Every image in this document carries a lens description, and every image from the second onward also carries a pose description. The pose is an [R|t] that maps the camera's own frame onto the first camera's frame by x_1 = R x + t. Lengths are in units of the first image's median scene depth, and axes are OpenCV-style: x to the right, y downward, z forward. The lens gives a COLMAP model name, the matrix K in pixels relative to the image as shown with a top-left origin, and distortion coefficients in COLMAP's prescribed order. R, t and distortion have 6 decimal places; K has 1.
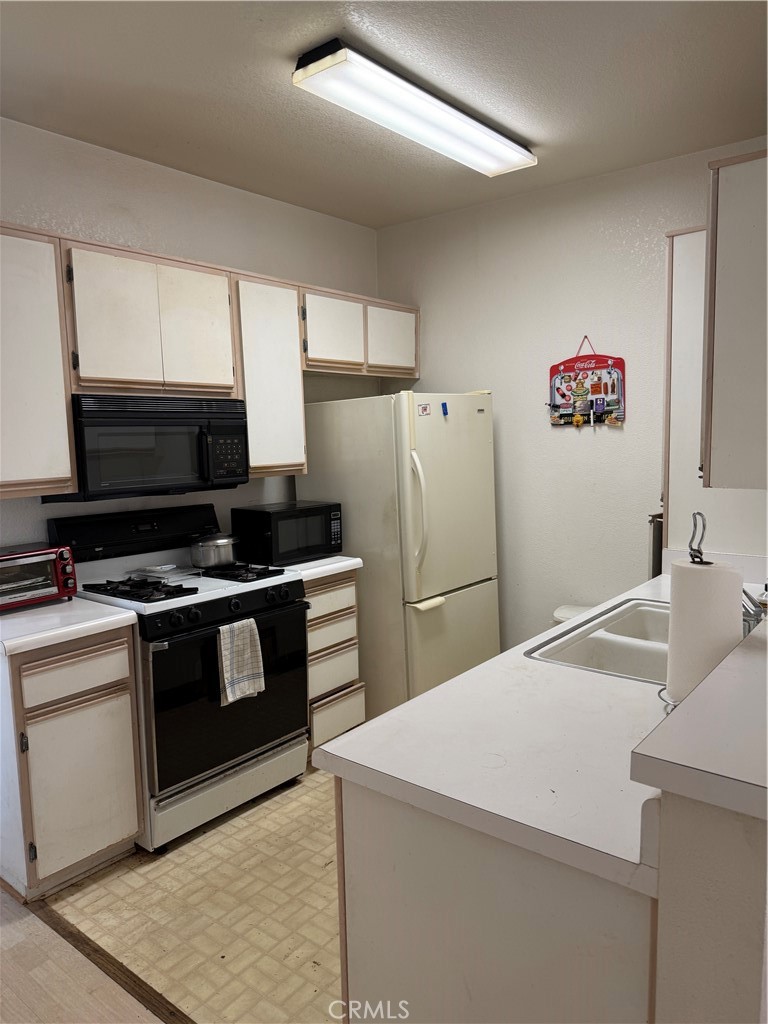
lens RADIAL K [[724.2, 0, 373.6], [0, 724.2, 508.9], [0, 0, 1]] dist [0.056016, -0.044348]
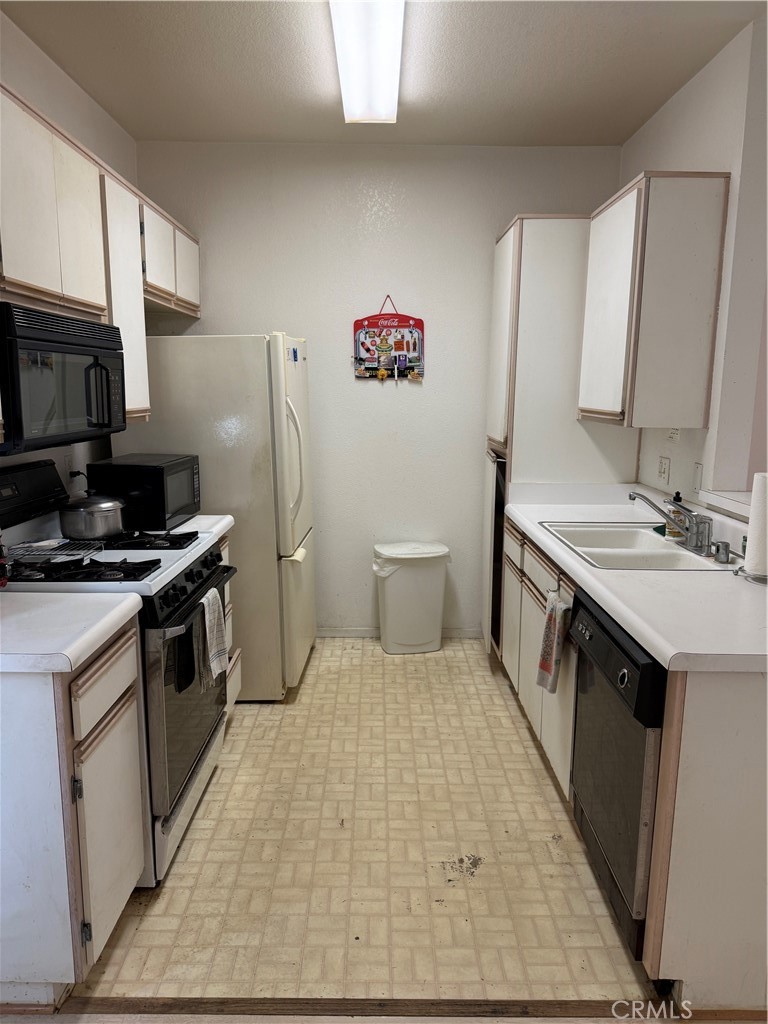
lens RADIAL K [[724.2, 0, 375.1], [0, 724.2, 513.3], [0, 0, 1]] dist [0.056016, -0.044348]
pose [[0.768003, -0.073364, 0.636230, -0.437864], [0.033080, 0.996635, 0.074990, 0.003440], [-0.639591, -0.036546, 0.767846, 0.173878]]
